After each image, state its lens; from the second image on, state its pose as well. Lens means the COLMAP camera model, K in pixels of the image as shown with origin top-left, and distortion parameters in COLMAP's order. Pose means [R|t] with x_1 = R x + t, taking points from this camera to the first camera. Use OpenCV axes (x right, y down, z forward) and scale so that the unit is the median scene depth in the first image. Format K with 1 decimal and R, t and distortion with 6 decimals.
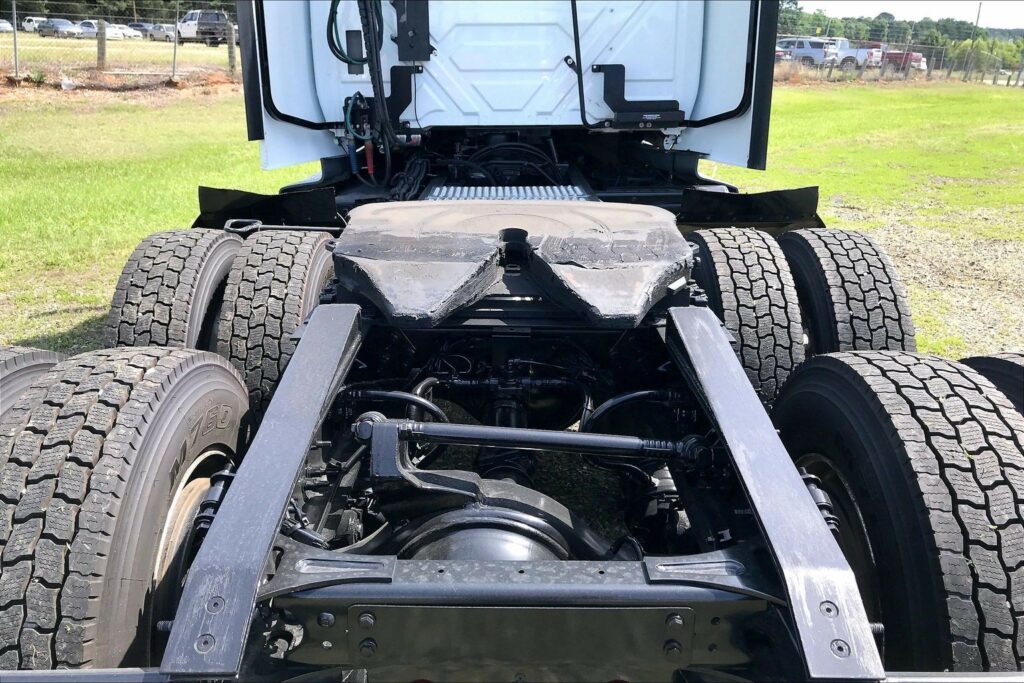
lens RADIAL K [[840.6, 0, 507.7], [0, 840.6, 333.3], [0, 0, 1]] dist [0.022521, -0.008373]
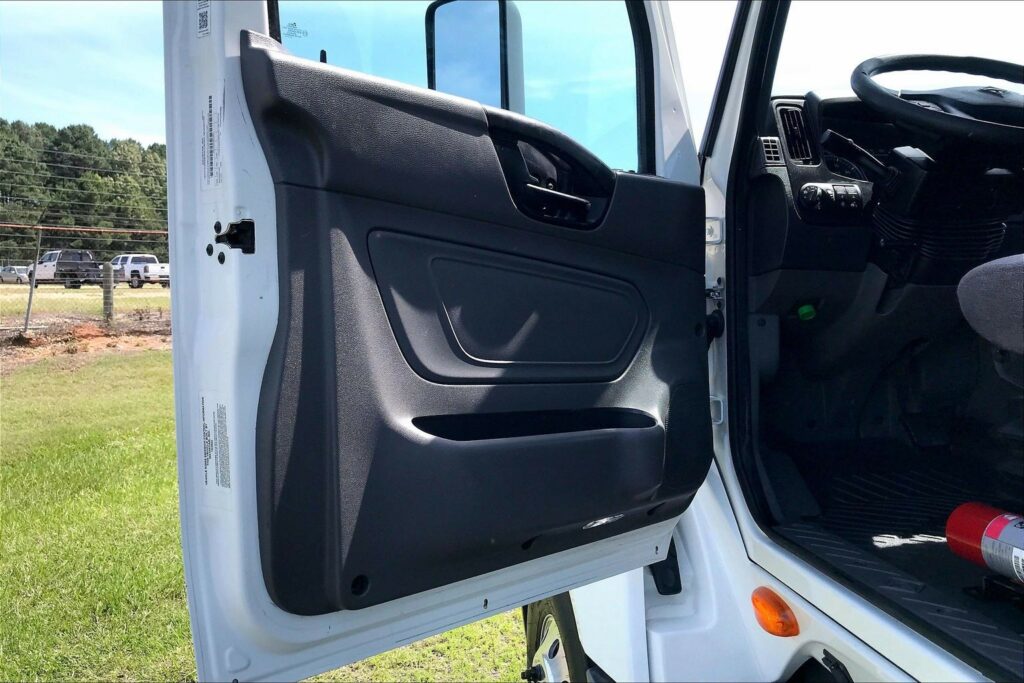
lens RADIAL K [[840.6, 0, 507.7], [0, 840.6, 333.3], [0, 0, 1]] dist [0.022521, -0.008373]
pose [[0.986910, -0.032943, 0.157873, -0.098945], [0.072679, 0.964724, -0.253031, -0.087499], [-0.143969, 0.261193, 0.954490, 0.240003]]
